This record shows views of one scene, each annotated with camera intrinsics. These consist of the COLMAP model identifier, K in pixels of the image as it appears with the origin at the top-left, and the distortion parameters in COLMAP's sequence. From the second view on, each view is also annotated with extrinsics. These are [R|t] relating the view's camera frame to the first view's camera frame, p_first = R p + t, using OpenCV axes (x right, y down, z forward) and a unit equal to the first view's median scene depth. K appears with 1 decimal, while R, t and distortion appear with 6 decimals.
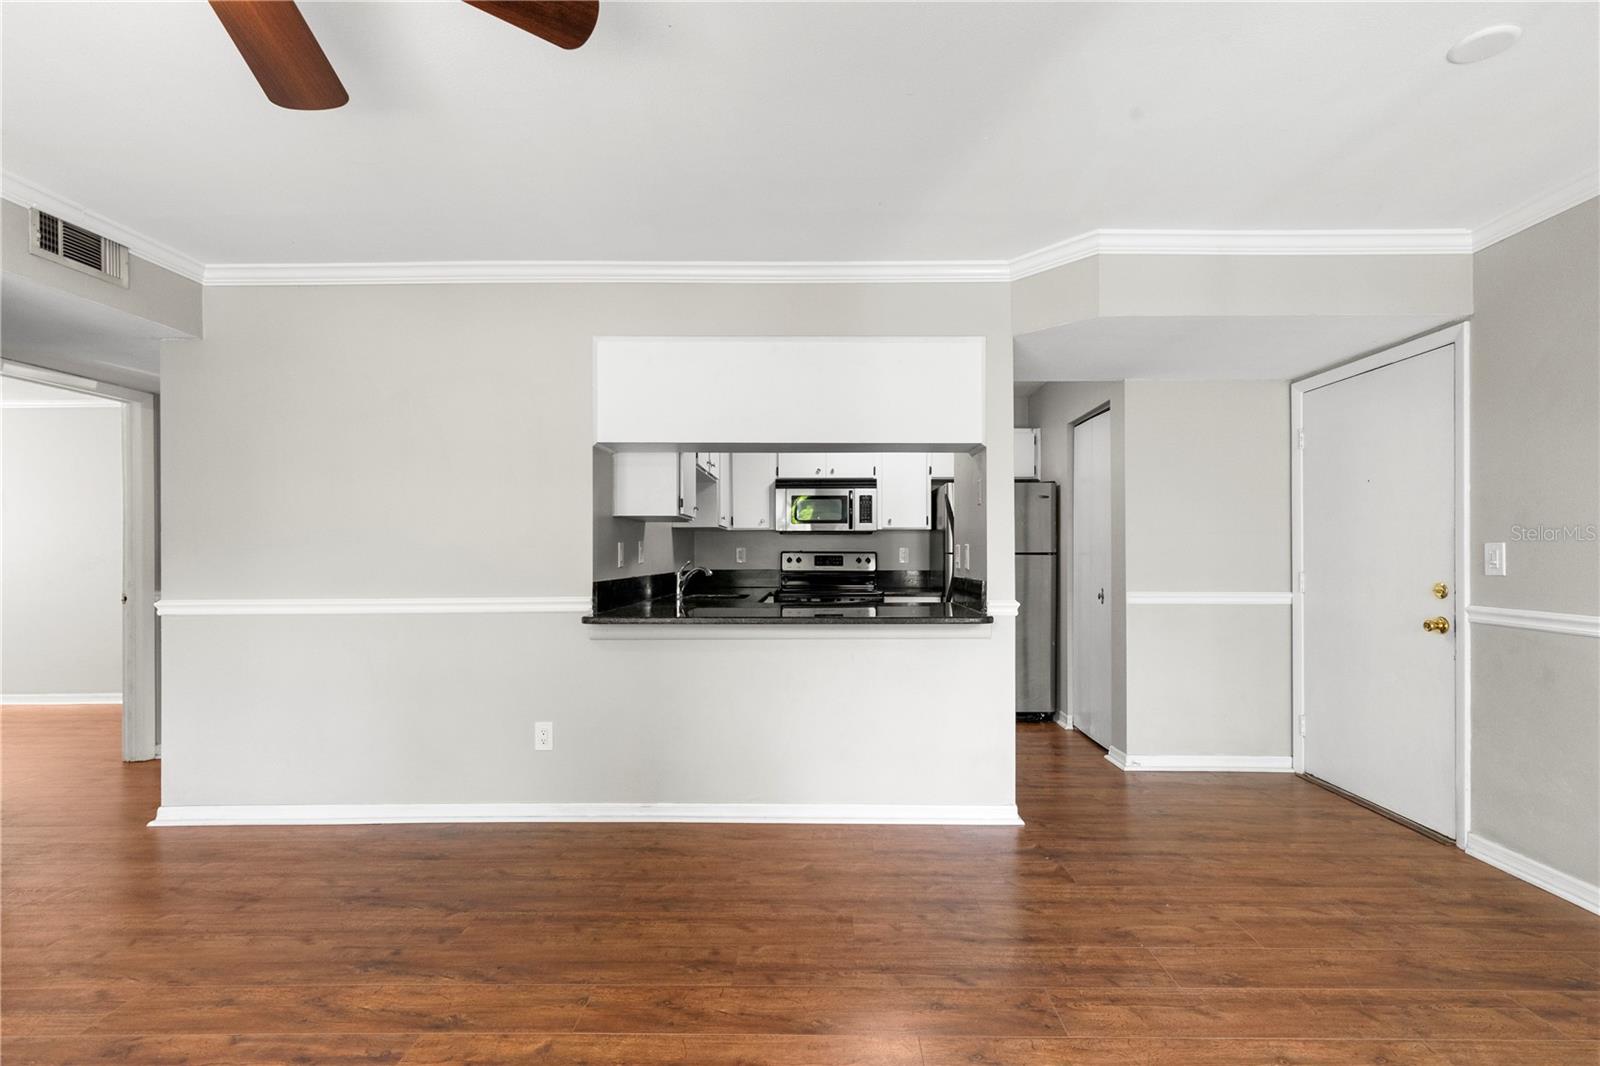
lens RADIAL K [[720.0, 0, 814.1], [0, 720.0, 554.8], [0, 0, 1]] dist [0.006750, -0.000387]
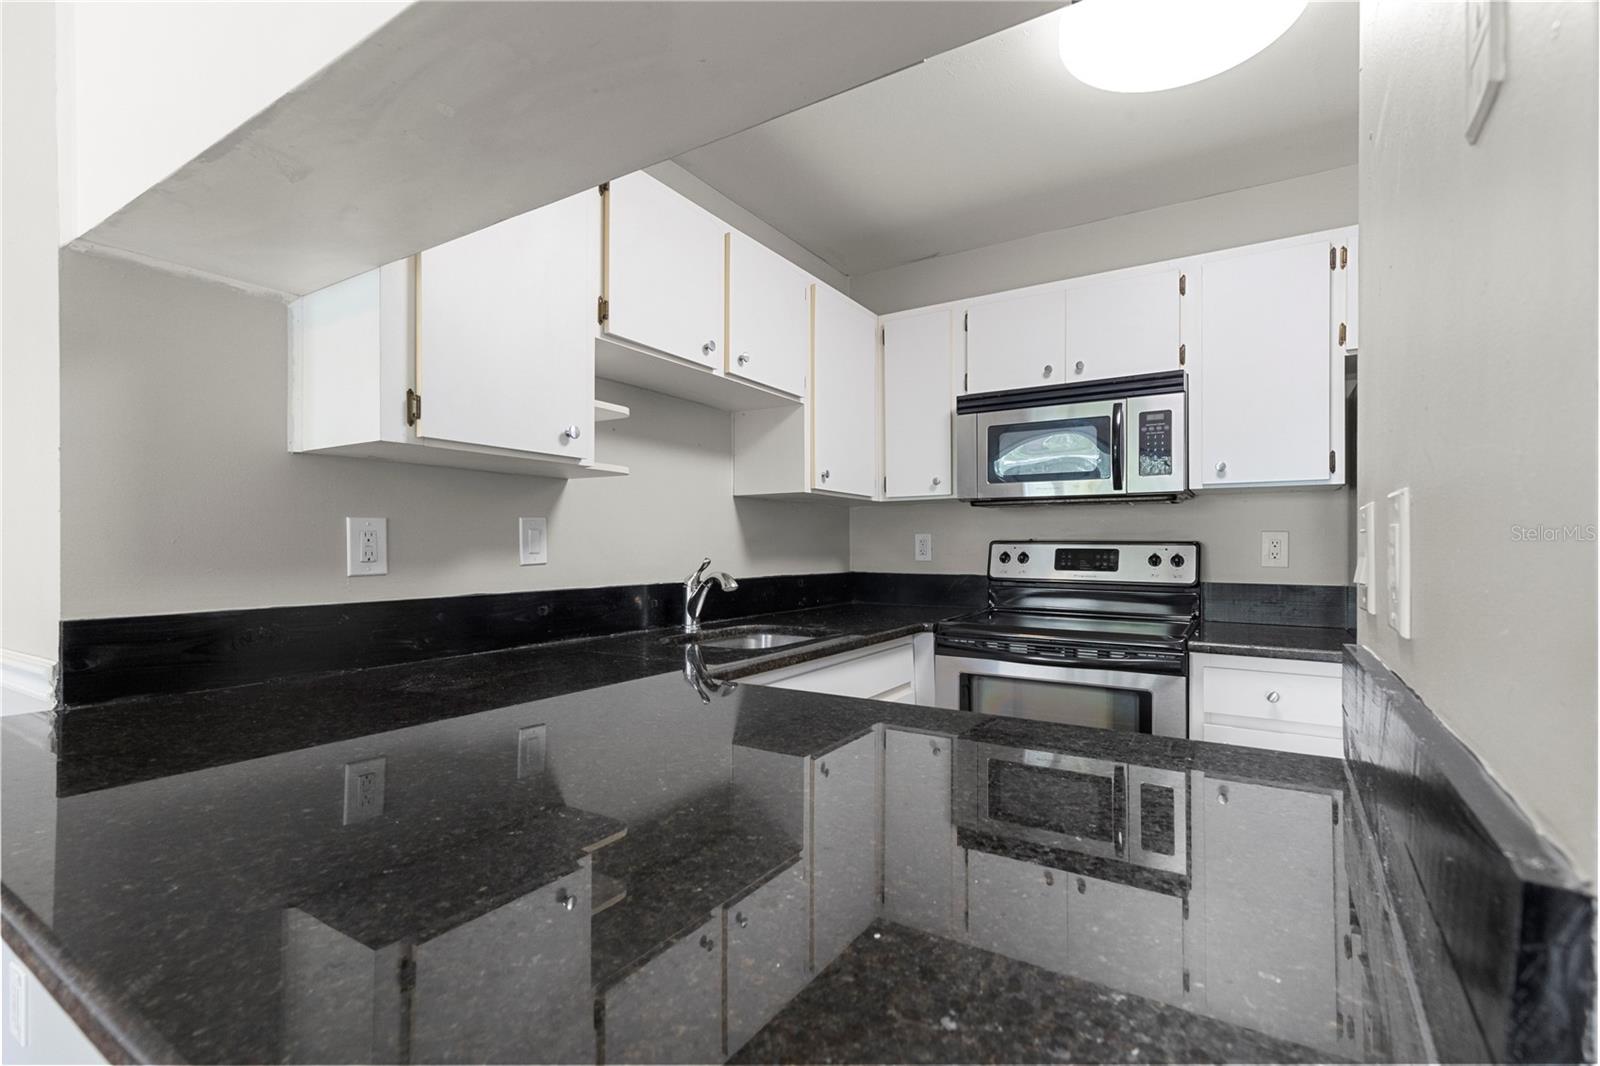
lens RADIAL K [[709.6, 0, 810.0], [0, 709.6, 544.2], [0, 0, 1]] dist [0.002314, -0.000153]
pose [[0.849805, 0.000766, -0.527097, 0.205671], [-0.002839, 0.999991, -0.003124, -0.000496], [0.527090, 0.004151, 0.849799, 0.896870]]
